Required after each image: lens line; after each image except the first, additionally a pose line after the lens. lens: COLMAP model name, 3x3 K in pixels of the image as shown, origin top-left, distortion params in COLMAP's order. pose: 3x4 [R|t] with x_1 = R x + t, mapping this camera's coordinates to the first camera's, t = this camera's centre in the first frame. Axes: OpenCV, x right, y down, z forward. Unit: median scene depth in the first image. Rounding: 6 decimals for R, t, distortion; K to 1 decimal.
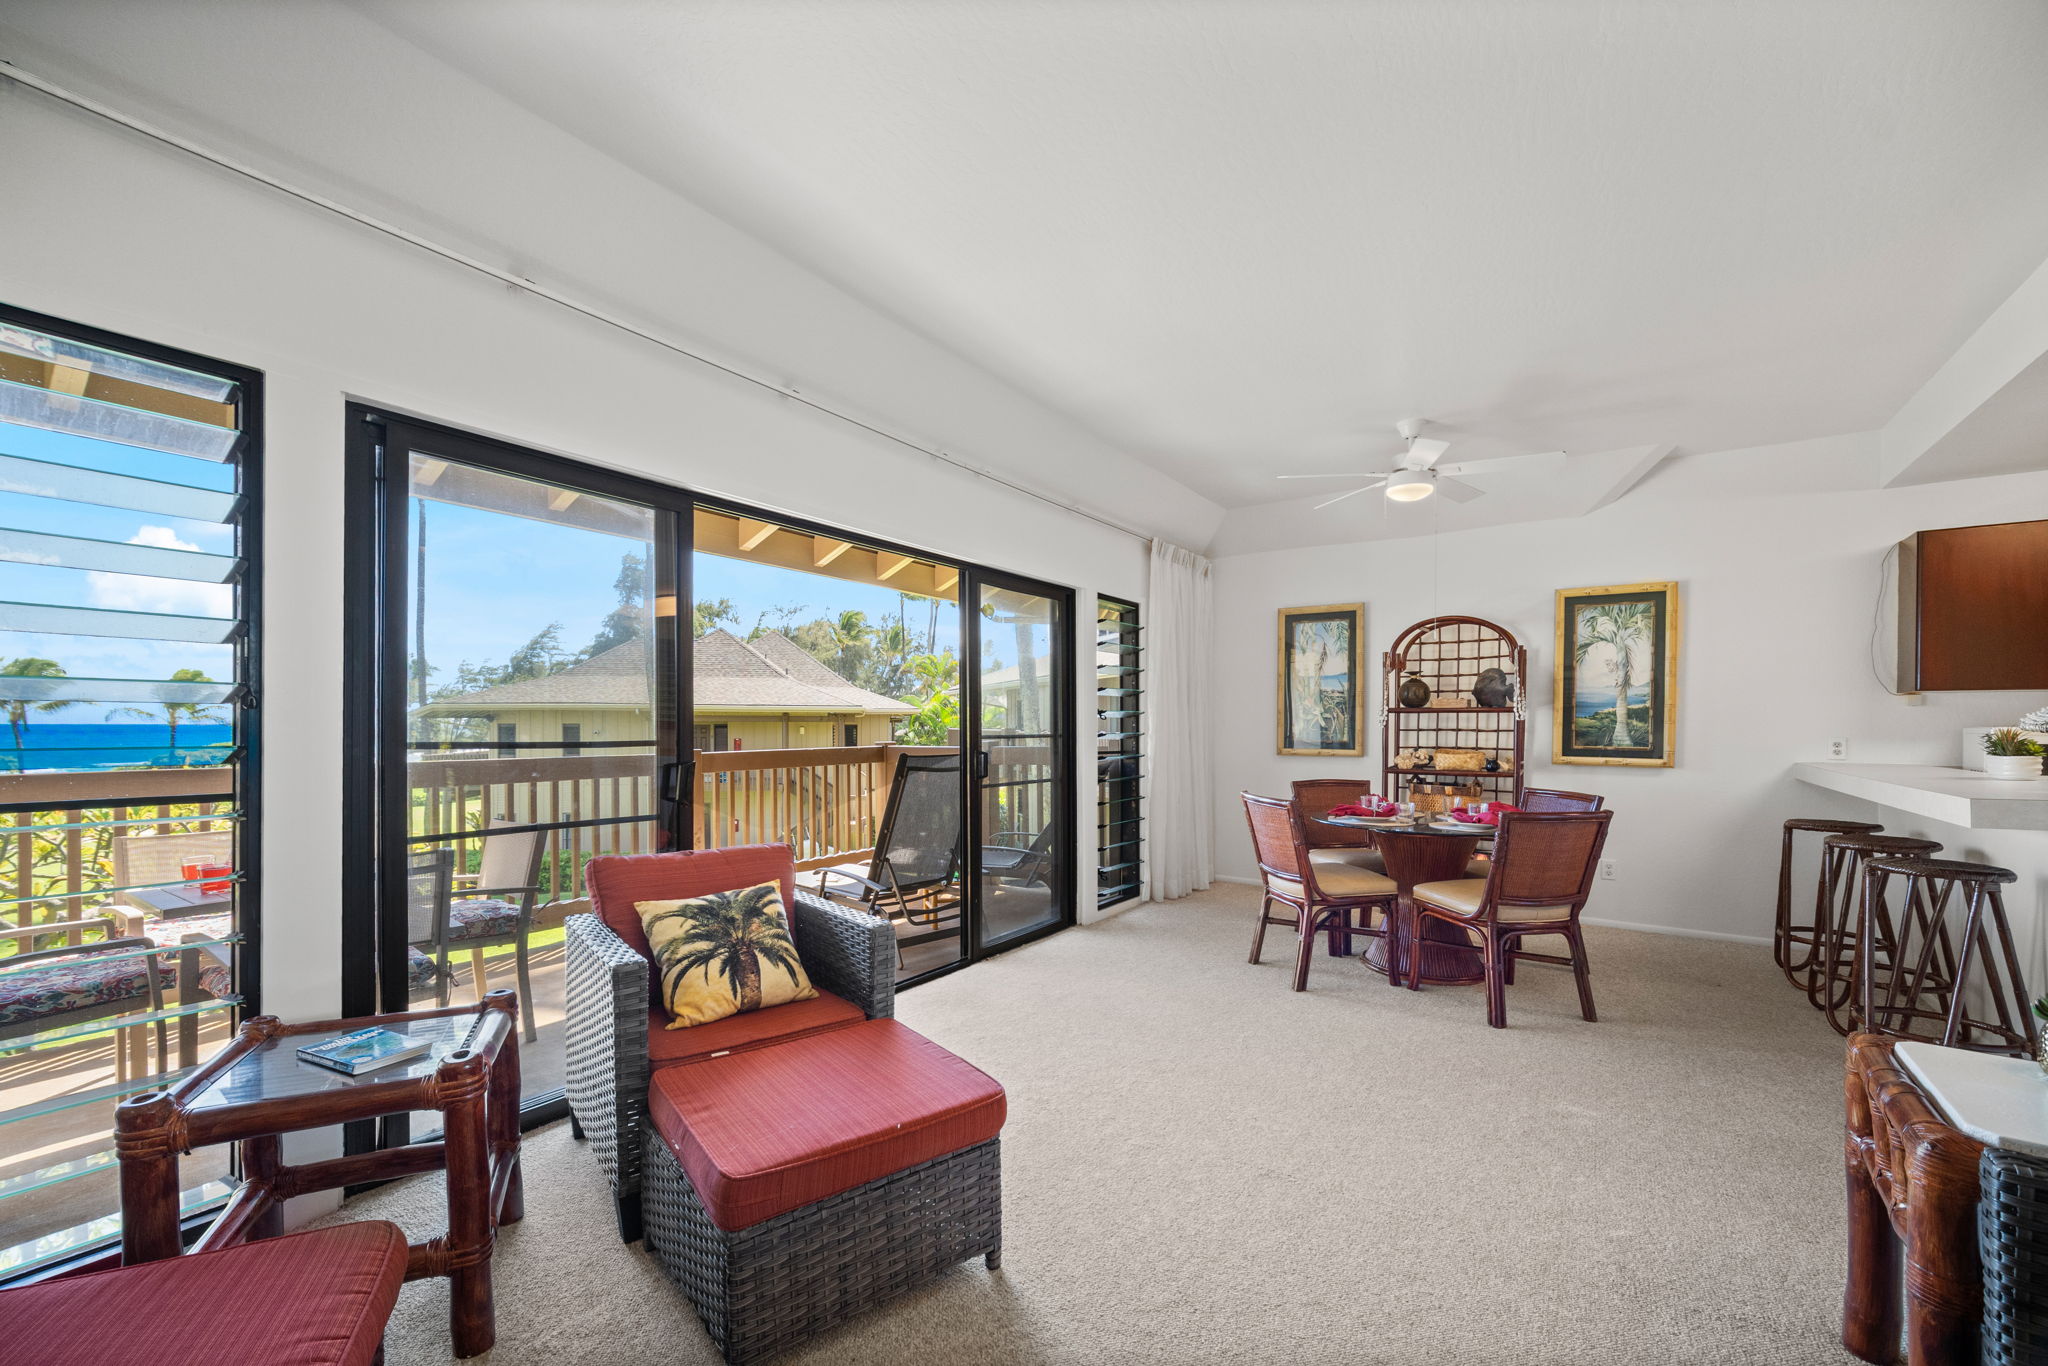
lens RADIAL K [[835.6, 0, 1011.1], [0, 835.6, 715.3], [0, 0, 1]] dist [-0.000907, 0.000139]
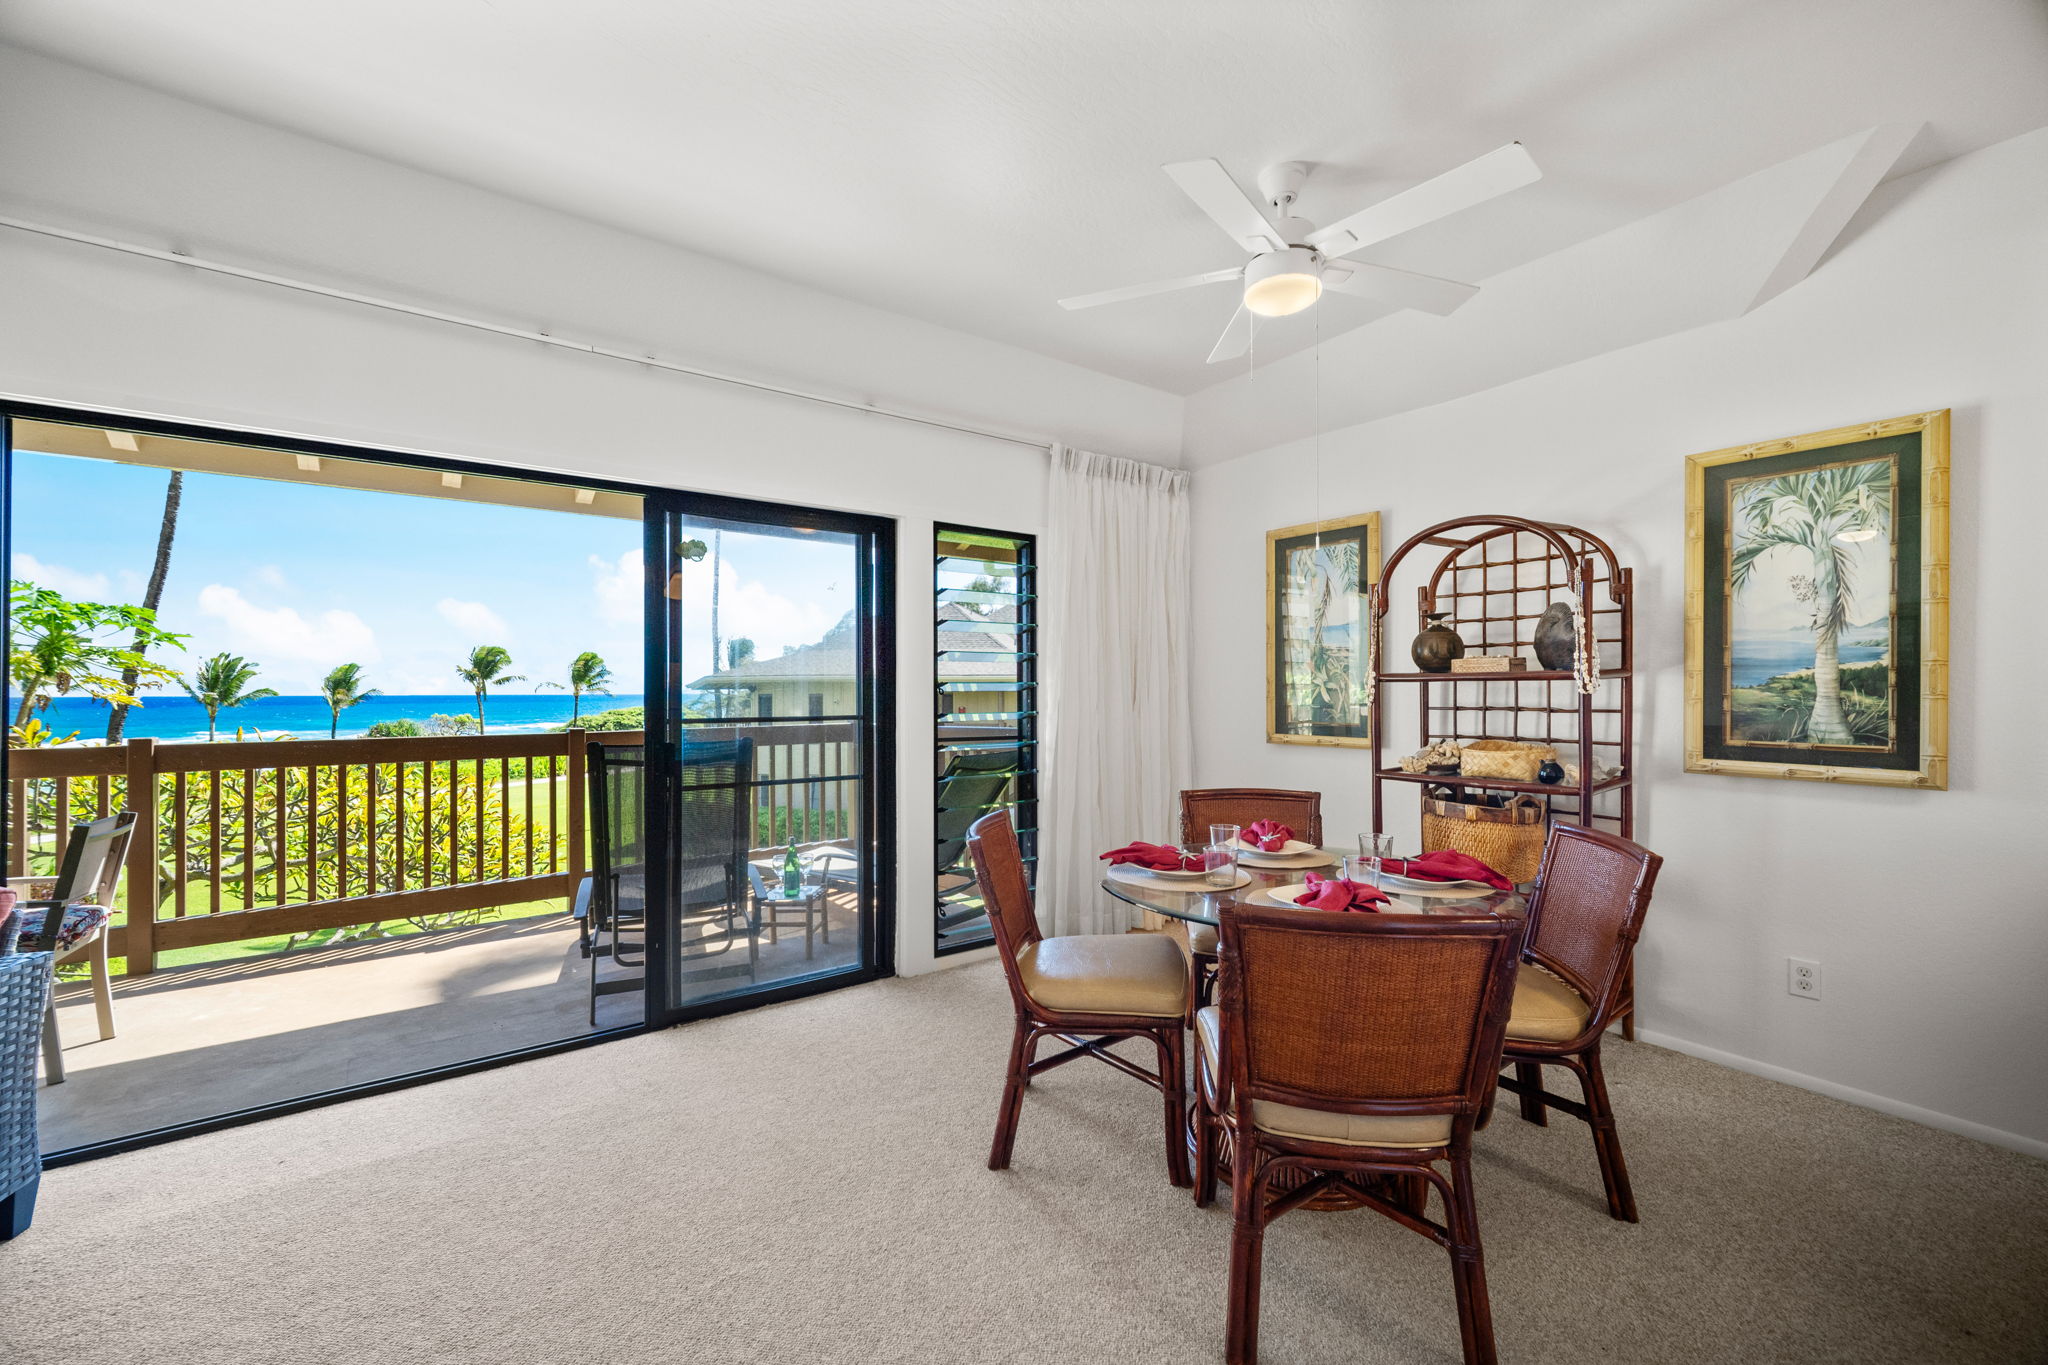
lens RADIAL K [[820.1, 0, 1008.0], [0, 820.1, 685.7], [0, 0, 1]] dist [0.001093, -0.000415]
pose [[0.947968, -0.007808, -0.318271, 0.402145], [0.008778, 0.999960, 0.001613, -0.003581], [0.318246, -0.004323, 0.947998, 0.347309]]
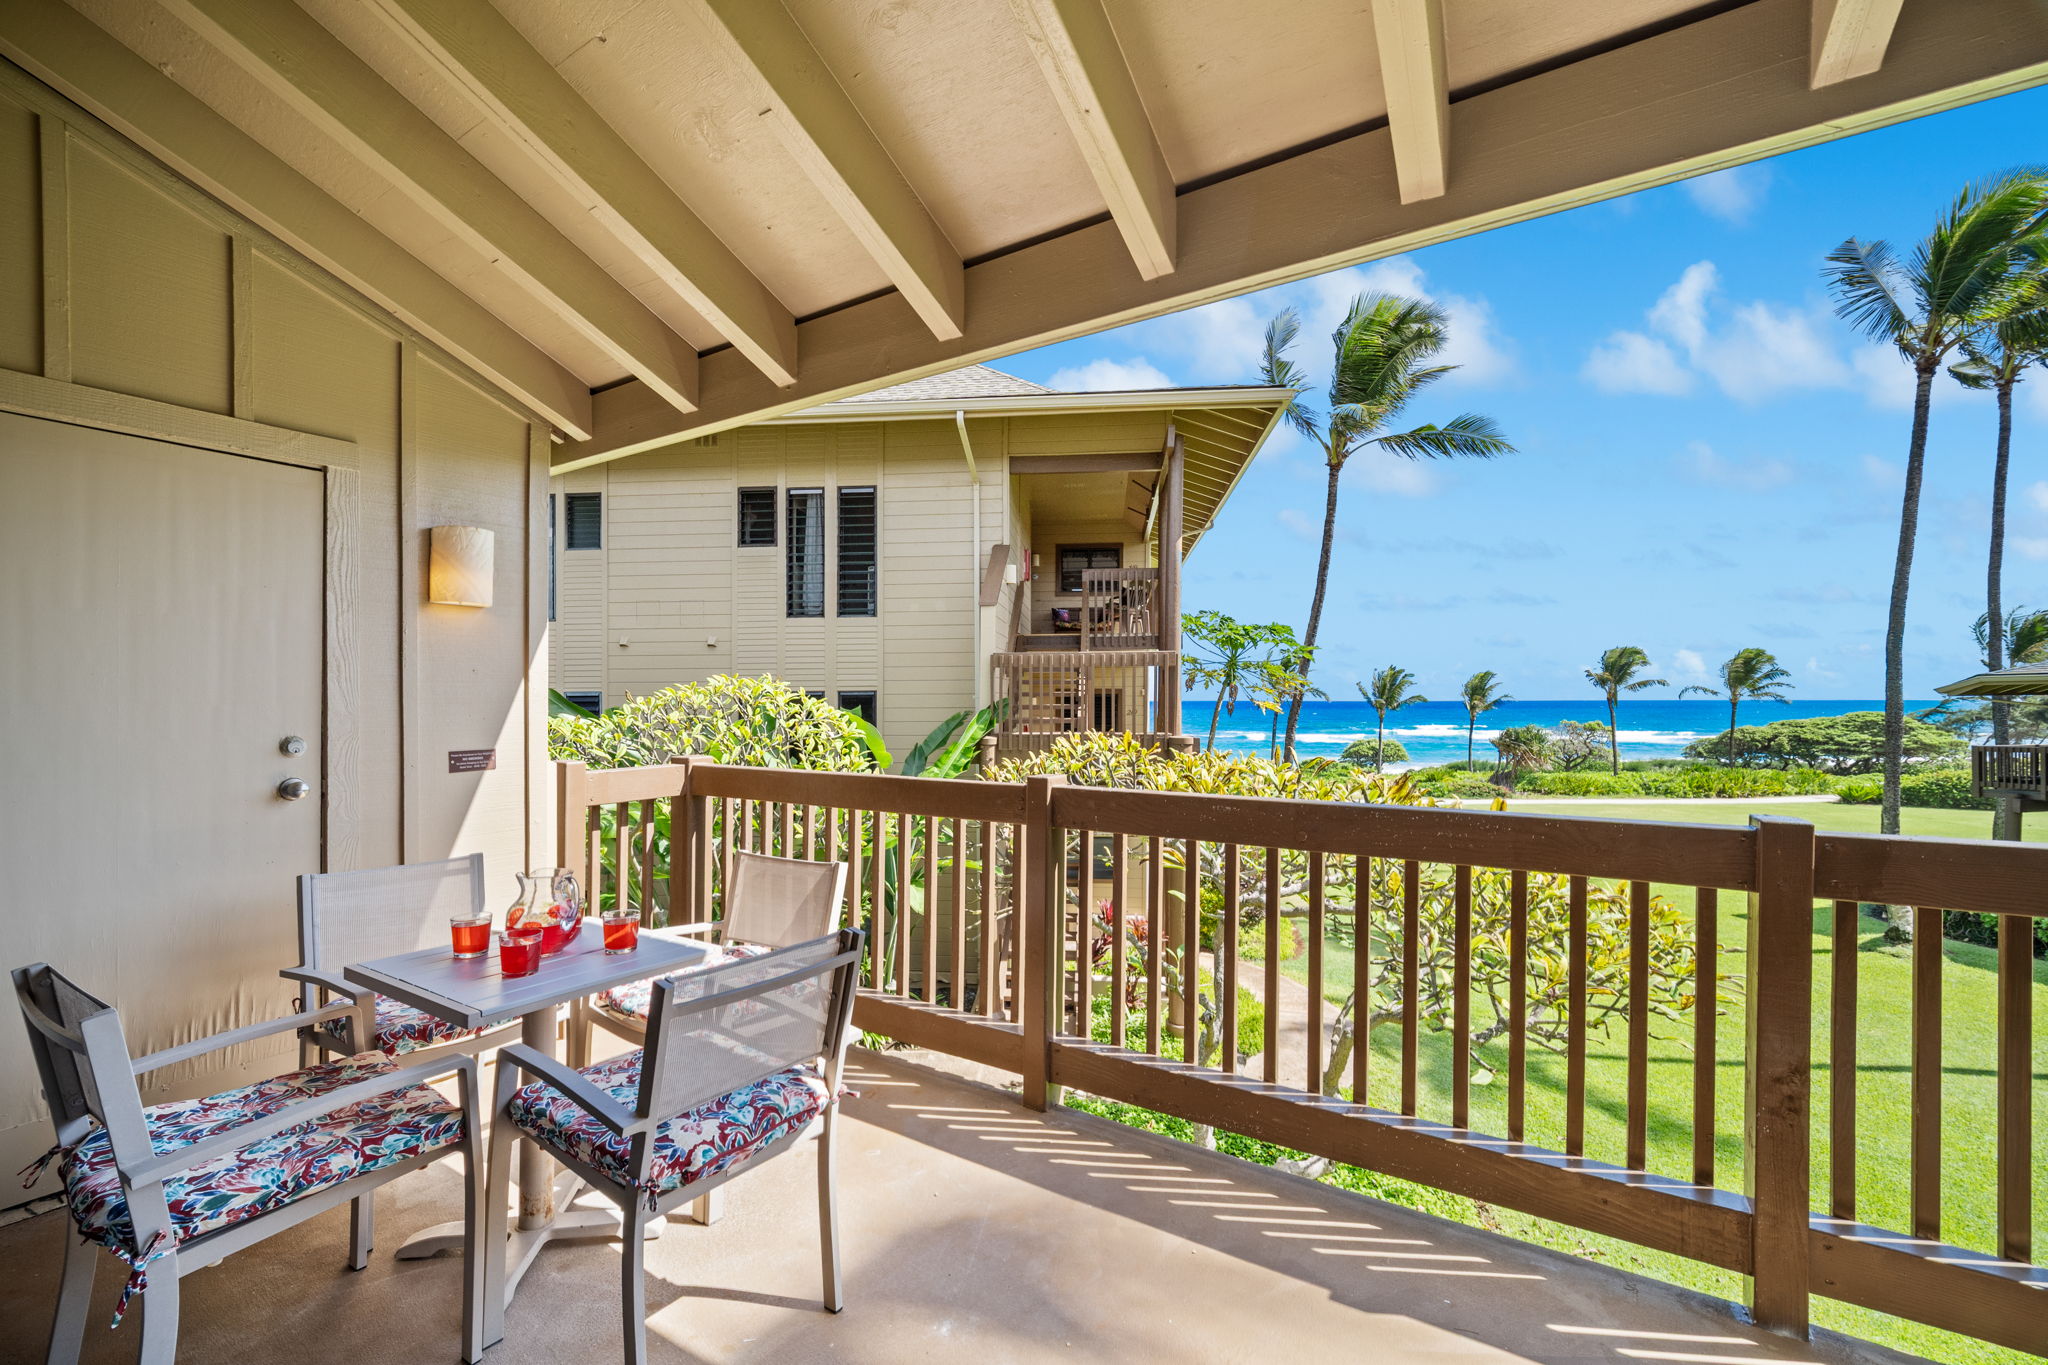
lens RADIAL K [[835.6, 0, 1011.1], [0, 835.6, 714.8], [0, 0, 1]] dist [-0.000907, 0.000139]
pose [[0.050382, 0.014944, -0.998618, -0.058662], [0.012766, 0.999797, 0.015606, -0.009349], [0.998648, -0.013535, 0.050181, 0.763571]]
